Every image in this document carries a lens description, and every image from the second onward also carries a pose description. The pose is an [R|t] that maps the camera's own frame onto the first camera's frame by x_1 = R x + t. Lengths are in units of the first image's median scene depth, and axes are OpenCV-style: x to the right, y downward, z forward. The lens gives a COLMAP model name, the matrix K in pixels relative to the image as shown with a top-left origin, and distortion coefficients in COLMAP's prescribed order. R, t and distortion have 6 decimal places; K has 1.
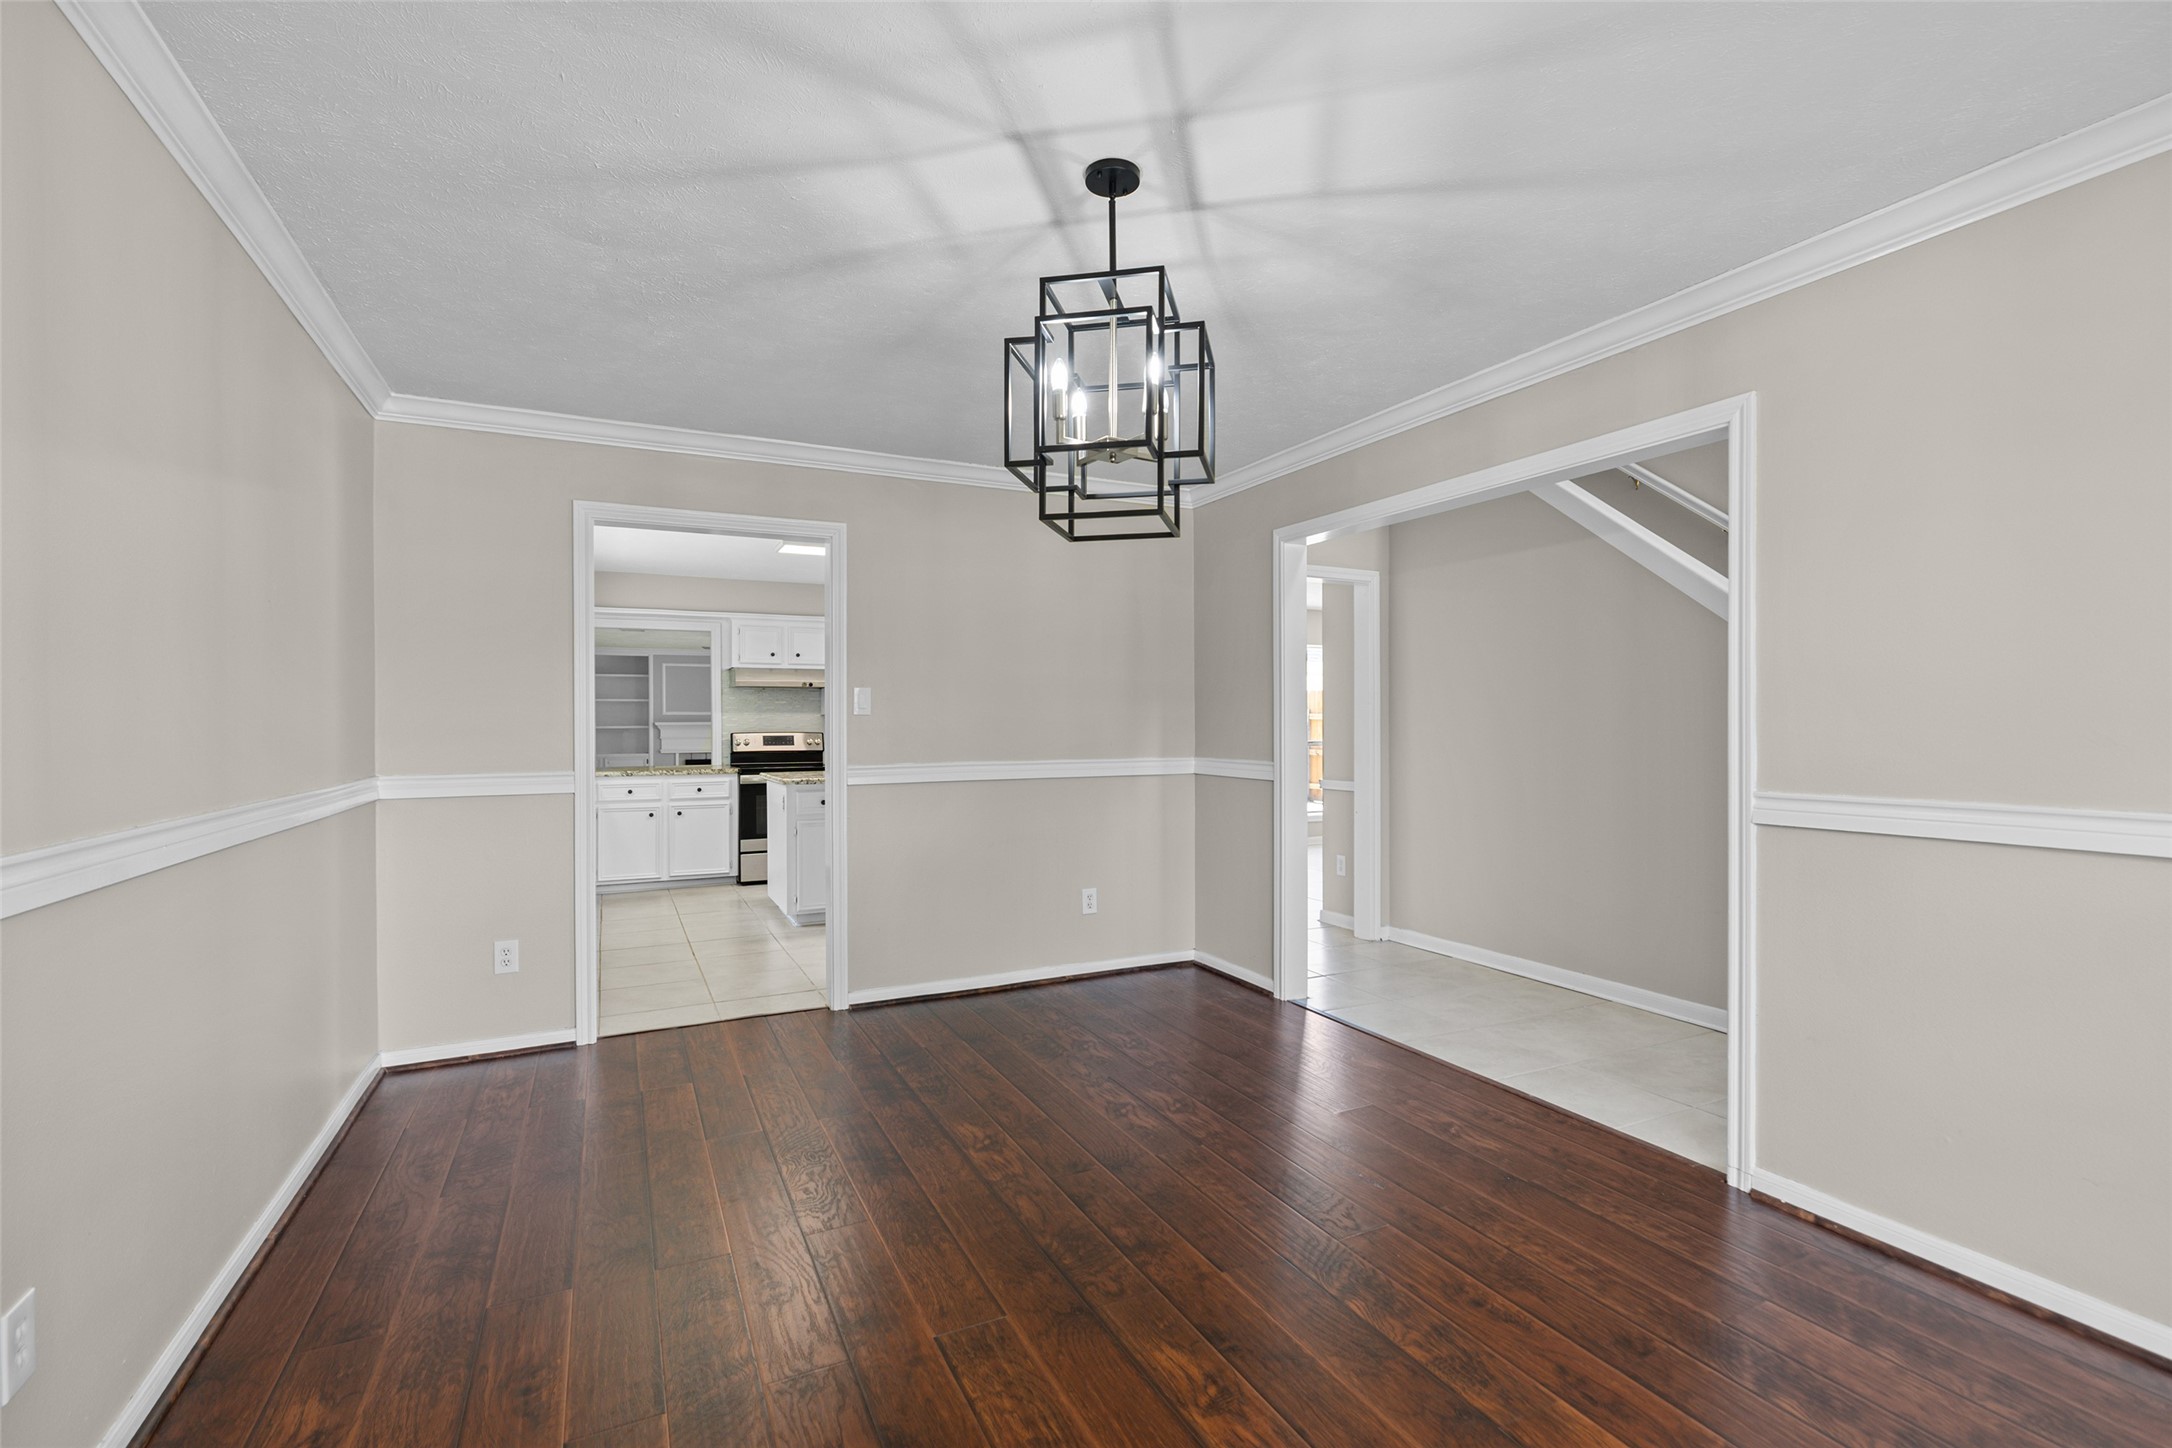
lens RADIAL K [[976.2, 0, 1086.0], [0, 976.2, 724.0], [0, 0, 1]] dist [0.012411, 0.000086]
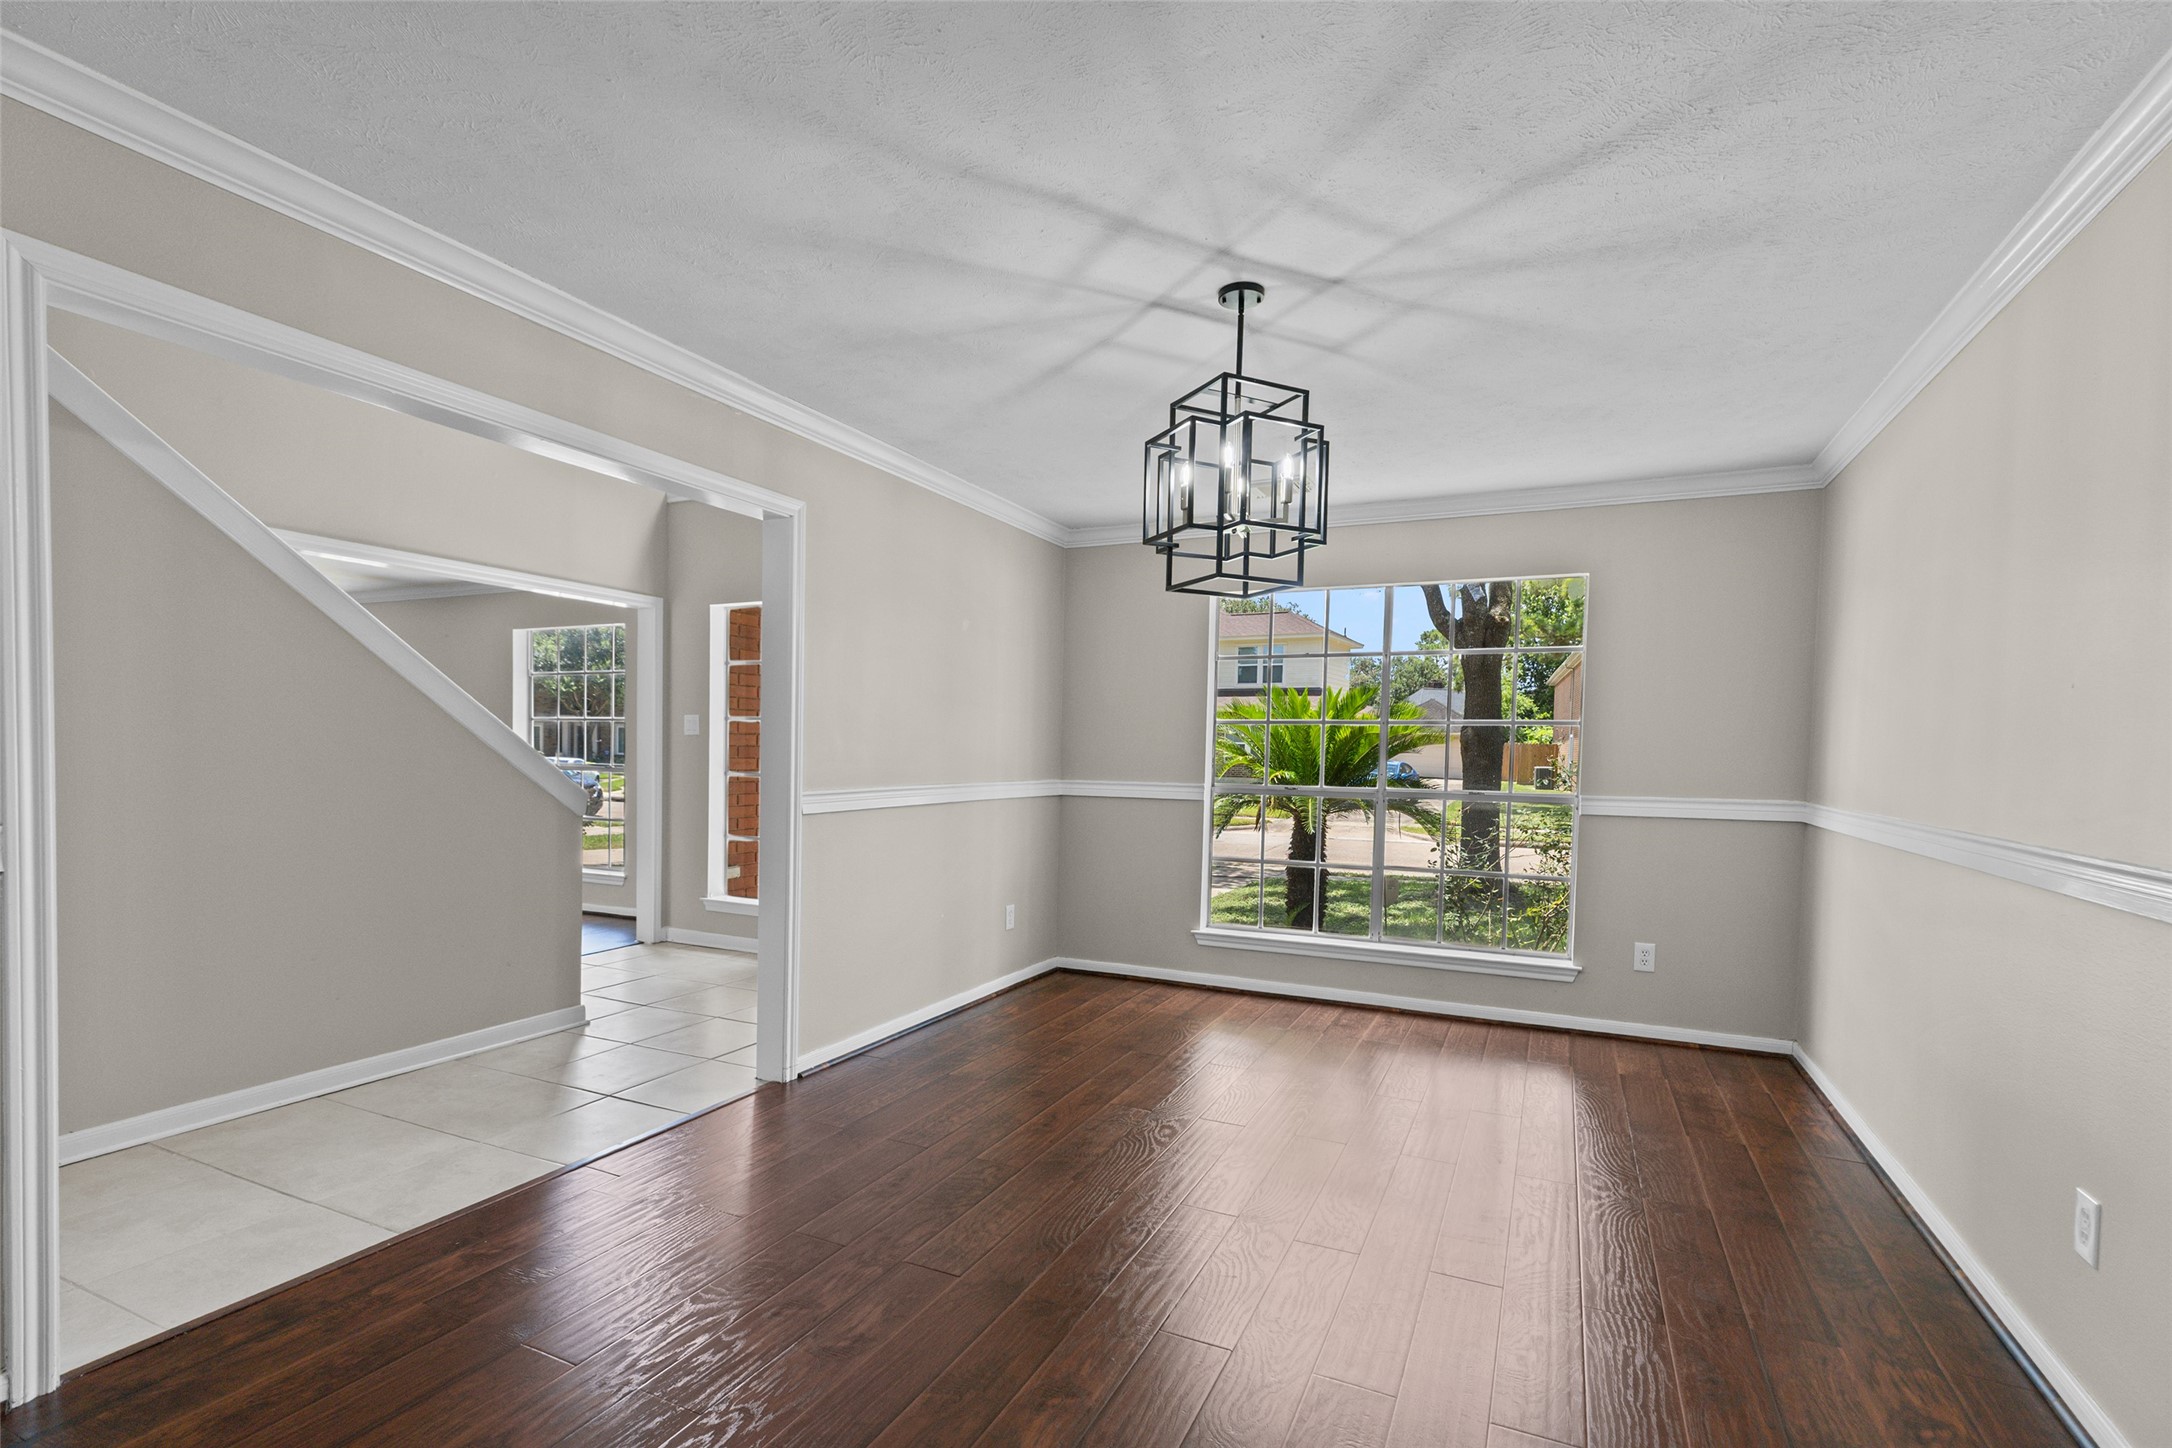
lens RADIAL K [[976.4, 0, 1093.2], [0, 976.4, 779.3], [0, 0, 1]] dist [0.000687, -0.000001]
pose [[-0.620477, -0.027430, 0.783745, -0.779027], [-0.013064, 0.999611, 0.024643, 0.015066], [-0.784116, 0.005051, -0.620594, 1.792002]]
